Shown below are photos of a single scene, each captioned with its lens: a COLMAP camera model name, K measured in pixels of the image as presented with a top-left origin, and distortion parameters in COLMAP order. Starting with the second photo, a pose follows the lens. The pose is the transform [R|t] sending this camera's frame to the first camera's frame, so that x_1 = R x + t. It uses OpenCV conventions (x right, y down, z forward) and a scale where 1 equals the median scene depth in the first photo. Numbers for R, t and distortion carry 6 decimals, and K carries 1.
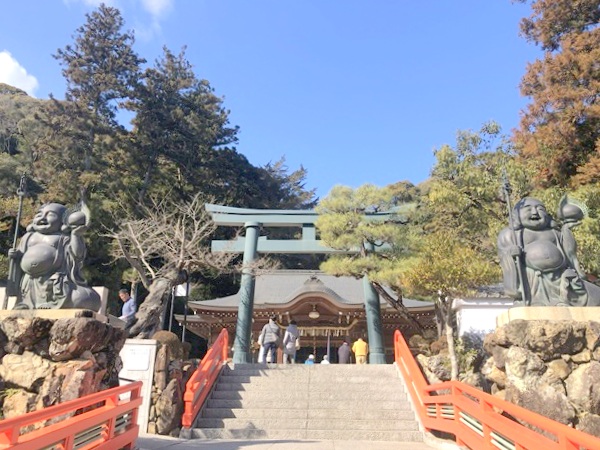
lens RADIAL K [[490.0, 0, 300.0], [0, 490.0, 225.0], [0, 0, 1]] dist [0.075113, -0.000513]
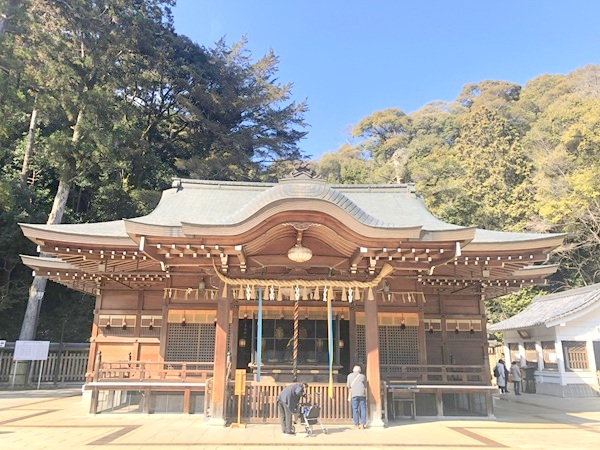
lens RADIAL K [[490.0, 0, 300.0], [0, 490.0, 225.0], [0, 0, 1]] dist [0.075113, -0.000513]
pose [[0.997558, 0.015677, 0.068067, -0.001353], [-0.021905, 0.995543, 0.091735, 0.113707], [-0.066326, -0.093001, 0.993454, 0.552244]]
